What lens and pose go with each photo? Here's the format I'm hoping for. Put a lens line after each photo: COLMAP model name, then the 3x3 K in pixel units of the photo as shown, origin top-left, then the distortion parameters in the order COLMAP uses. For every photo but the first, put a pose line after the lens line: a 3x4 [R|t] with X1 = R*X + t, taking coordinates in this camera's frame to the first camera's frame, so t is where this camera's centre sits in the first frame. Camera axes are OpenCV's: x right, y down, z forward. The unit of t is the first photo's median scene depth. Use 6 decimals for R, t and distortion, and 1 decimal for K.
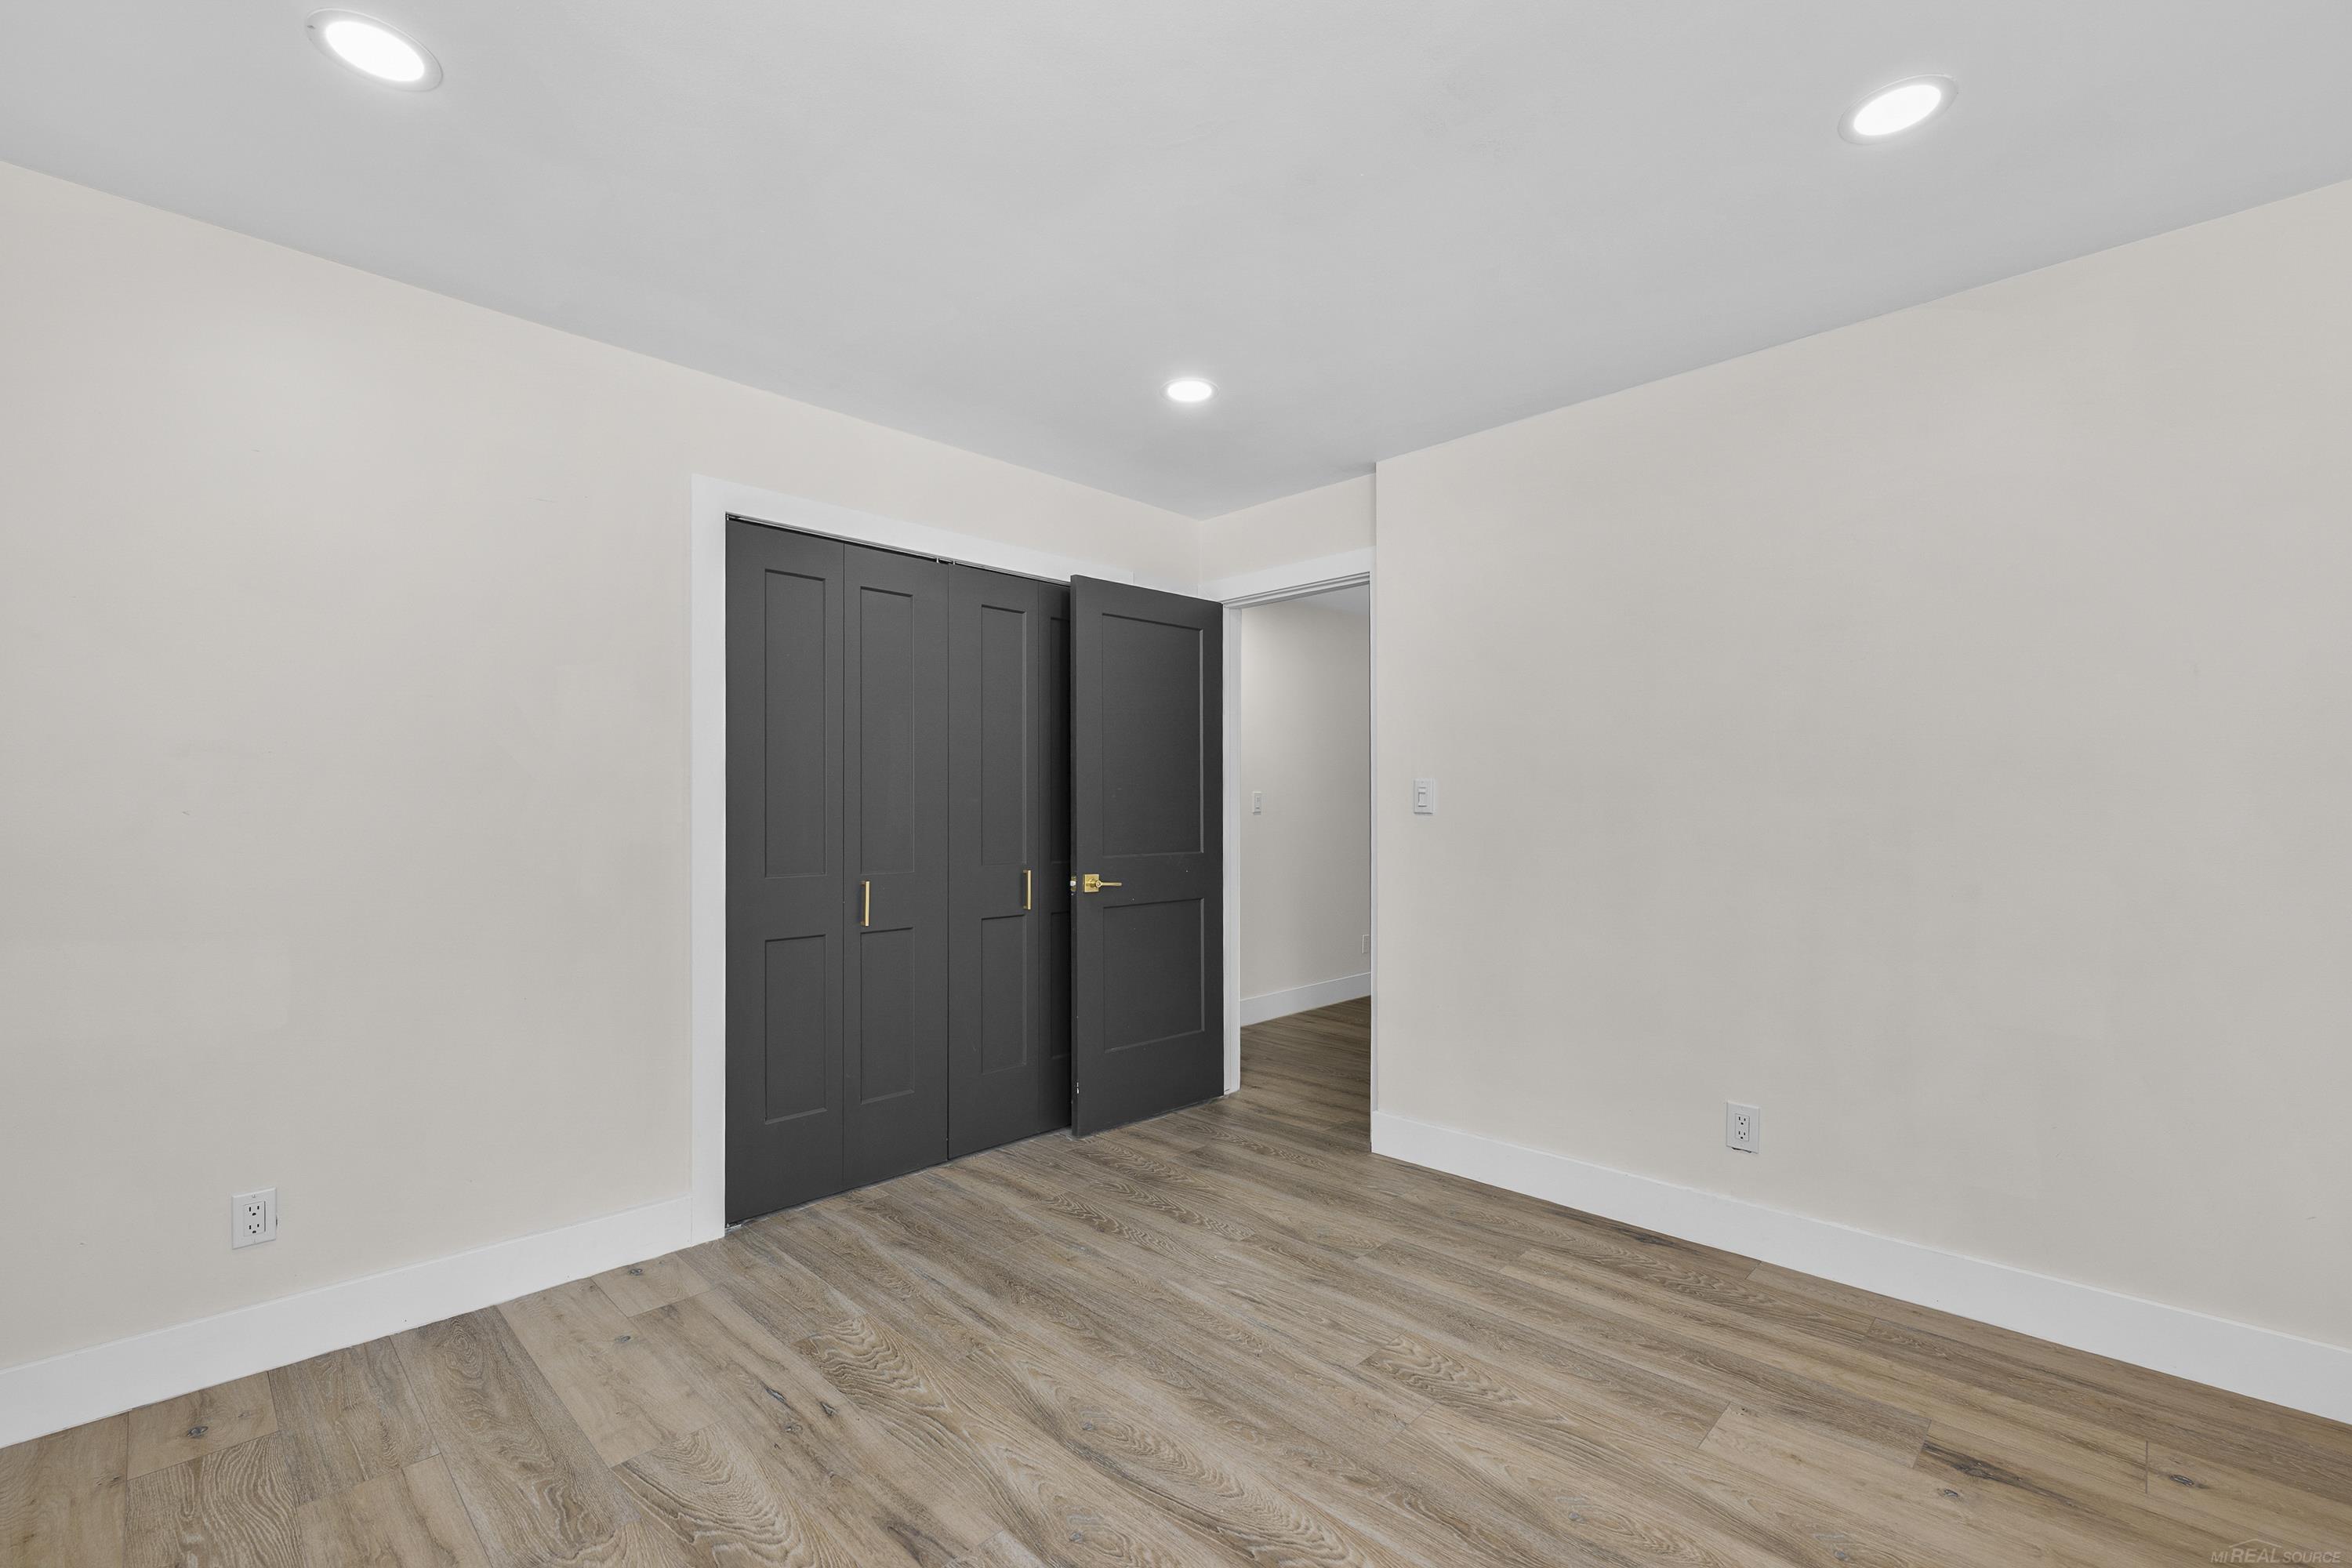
lens RADIAL K [[995.3, 0, 1176.0], [0, 995.3, 784.0], [0, 0, 1]] dist [-0.002858, 0.000186]
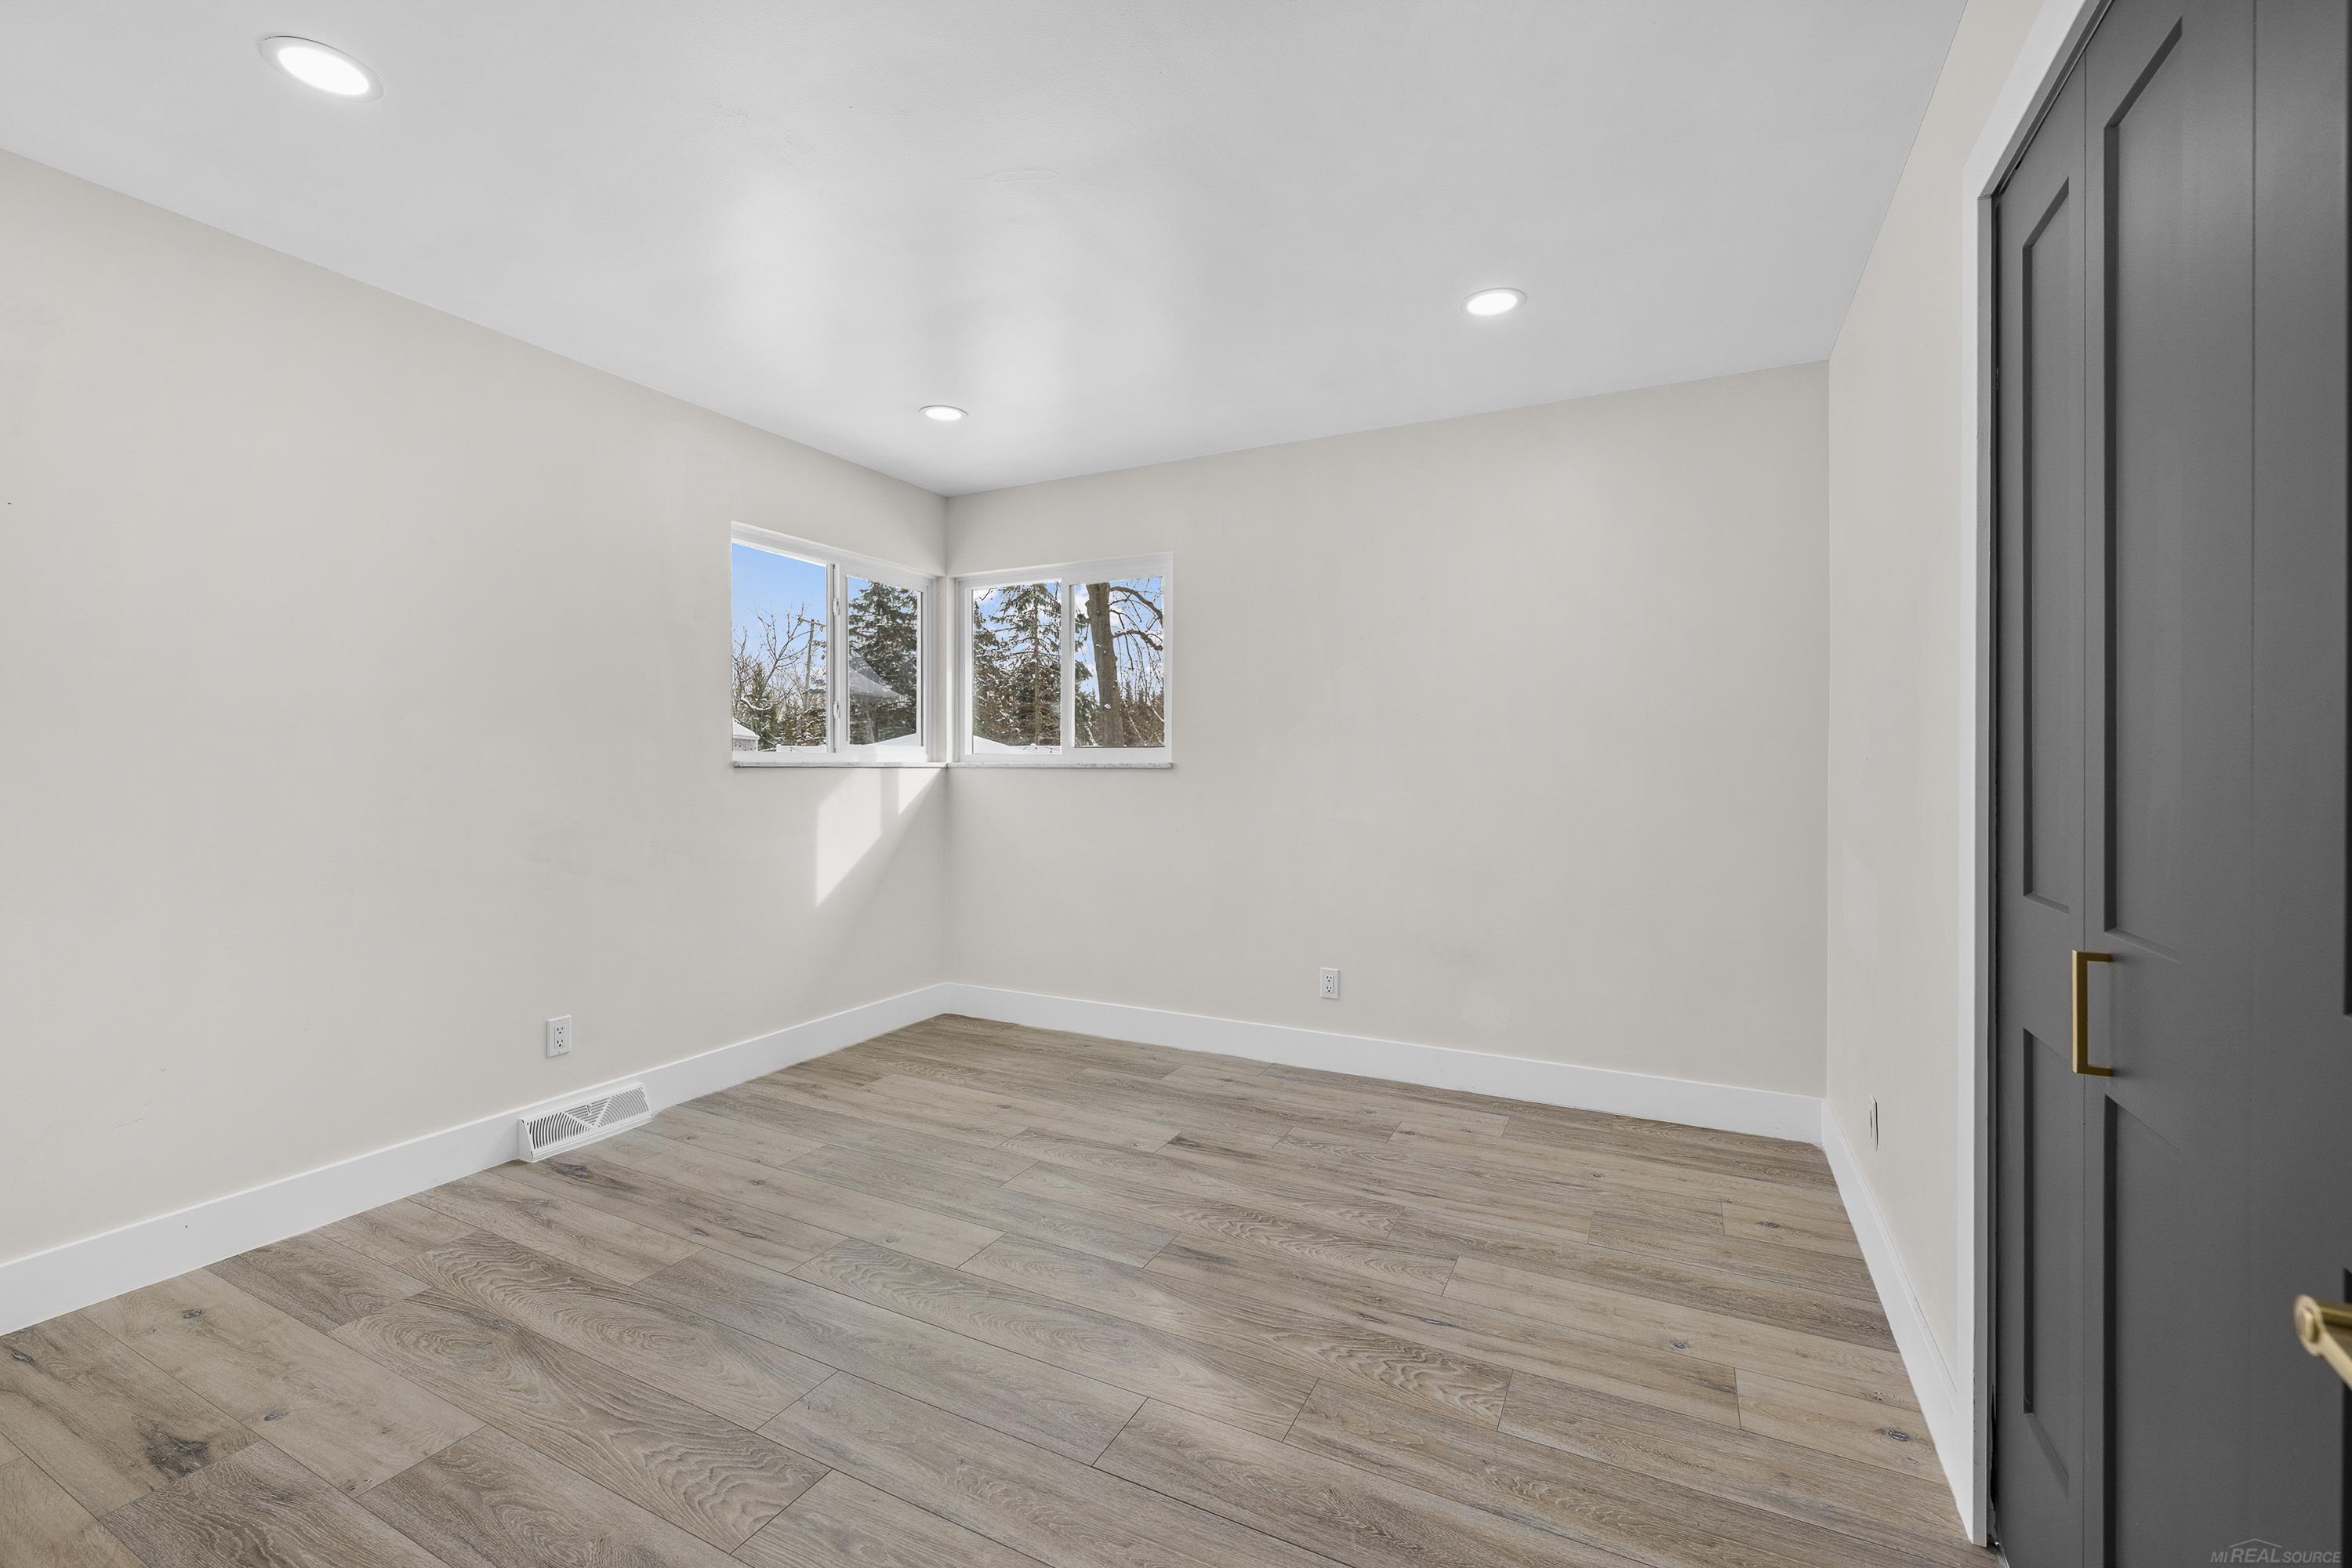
lens RADIAL K [[995.3, 0, 1176.0], [0, 995.3, 784.0], [0, 0, 1]] dist [-0.002858, 0.000186]
pose [[-0.951574, 0.004494, -0.307388, 0.170943], [0.005120, 0.999986, -0.001231, 0.055576], [0.307378, -0.002745, -0.951583, 1.920517]]
